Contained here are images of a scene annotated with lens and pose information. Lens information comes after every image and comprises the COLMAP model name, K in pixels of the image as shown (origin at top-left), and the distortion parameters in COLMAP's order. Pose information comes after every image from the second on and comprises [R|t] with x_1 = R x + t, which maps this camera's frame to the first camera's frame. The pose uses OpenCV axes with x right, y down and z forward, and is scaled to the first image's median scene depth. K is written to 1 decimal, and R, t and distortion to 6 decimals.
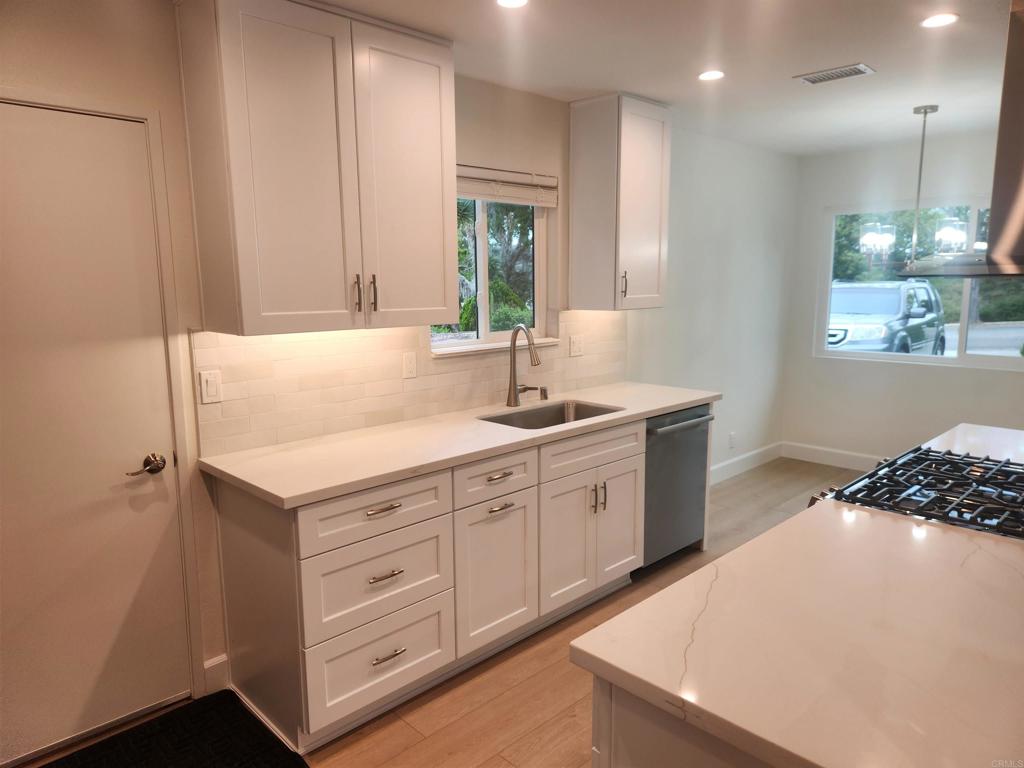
lens RADIAL K [[684.1, 0, 506.3], [0, 684.1, 392.6], [0, 0, 1]] dist [0.070719, -0.065579]
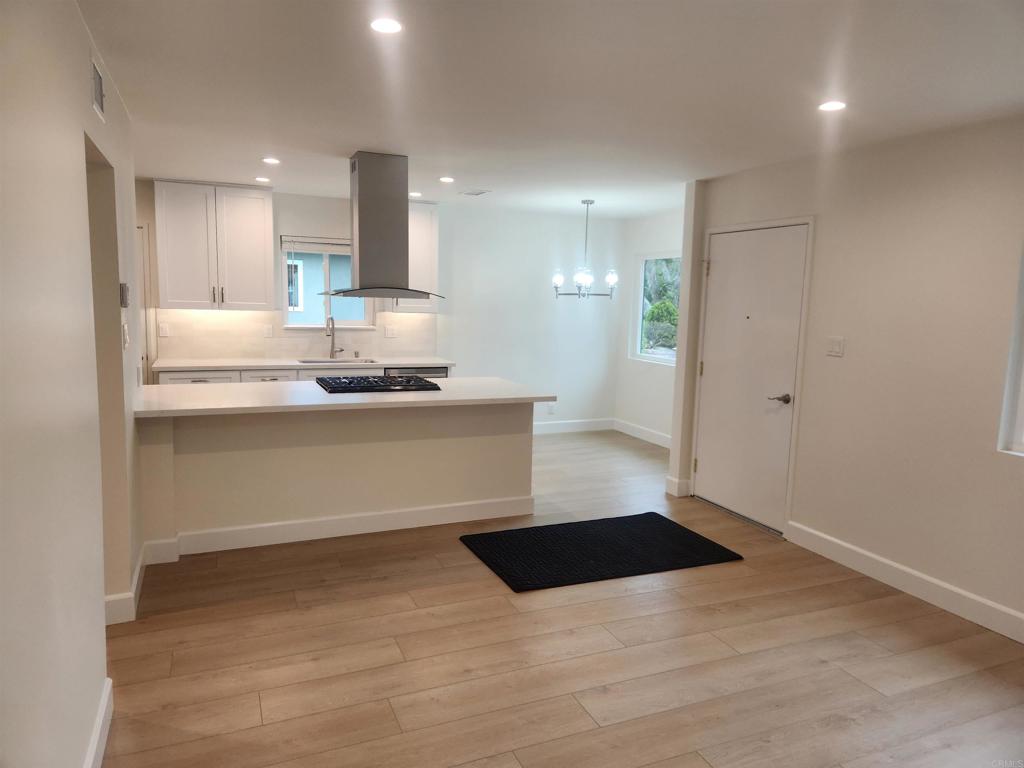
lens RADIAL K [[684.1, 0, 516.4], [0, 684.1, 381.8], [0, 0, 1]] dist [0.070719, -0.065579]
pose [[0.935302, 0.079666, -0.344767, 1.187610], [-0.093891, 0.995275, -0.024734, 0.086215], [0.341167, 0.055504, 0.938362, -0.648270]]
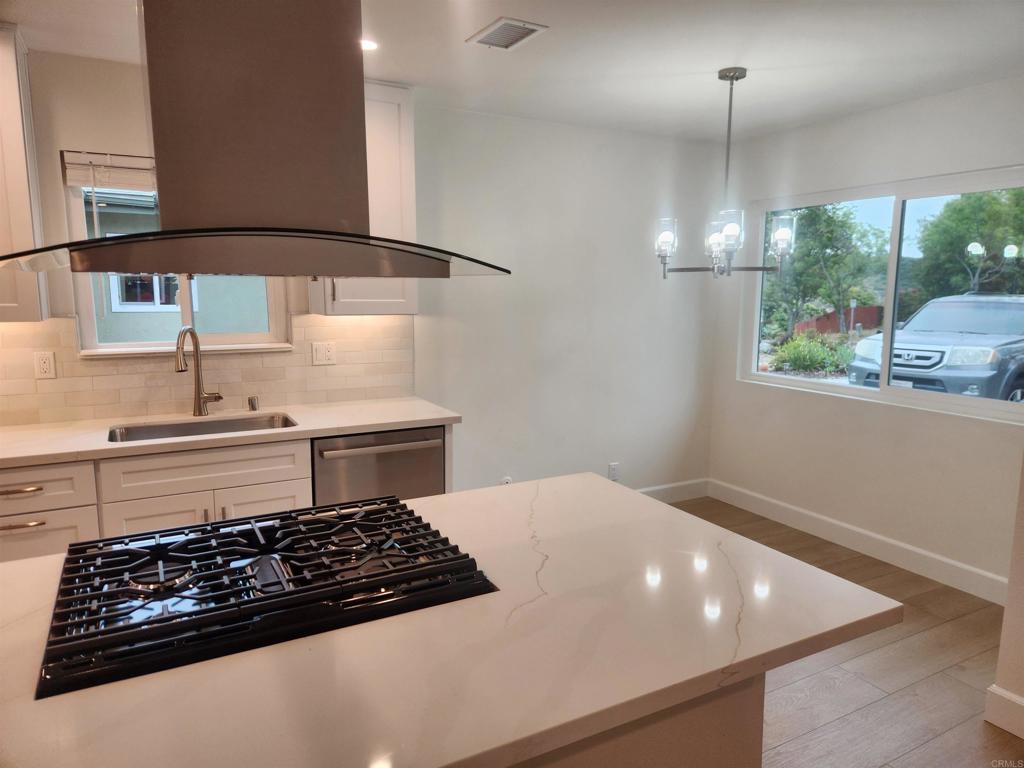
lens RADIAL K [[684.1, 0, 530.0], [0, 684.1, 385.9], [0, 0, 1]] dist [0.070719, -0.065579]
pose [[0.966544, 0.051987, -0.251176, 0.680901], [-0.056872, 0.998307, -0.012225, -0.034261], [0.250115, 0.026101, 0.967864, 0.214673]]
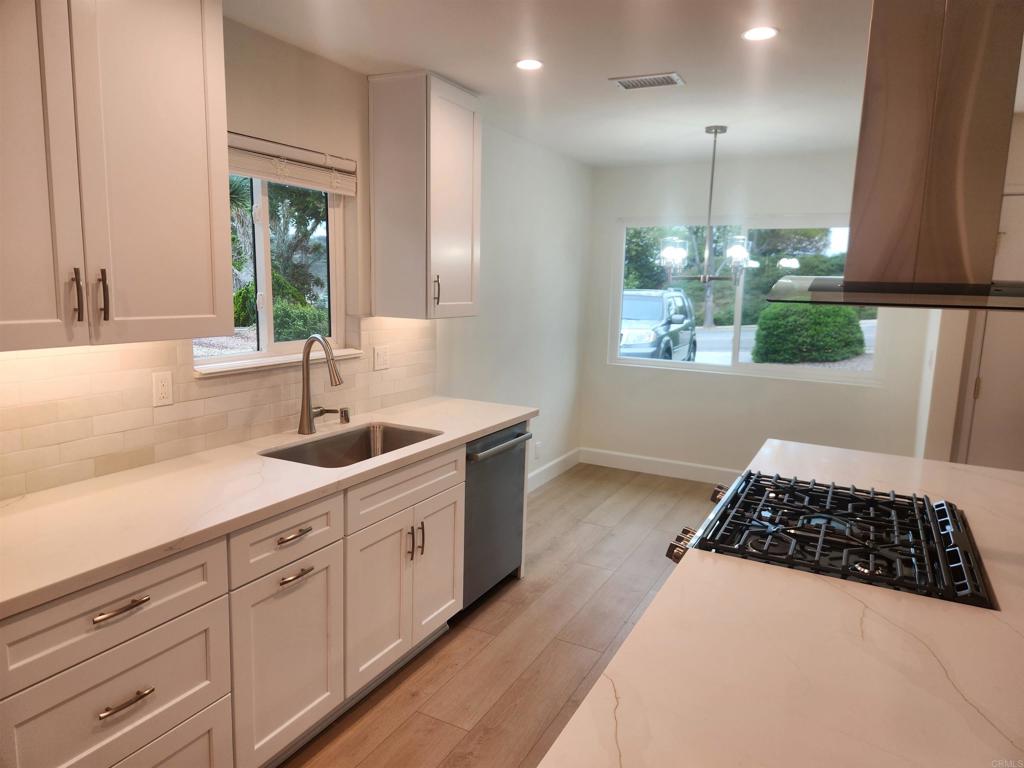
lens RADIAL K [[684.1, 0, 513.3], [0, 684.1, 383.0], [0, 0, 1]] dist [0.070719, -0.065579]
pose [[0.948629, -0.012400, 0.316148, -0.015557], [0.015088, 0.999868, -0.006058, -0.032696], [-0.316031, 0.010517, 0.948691, 0.141298]]
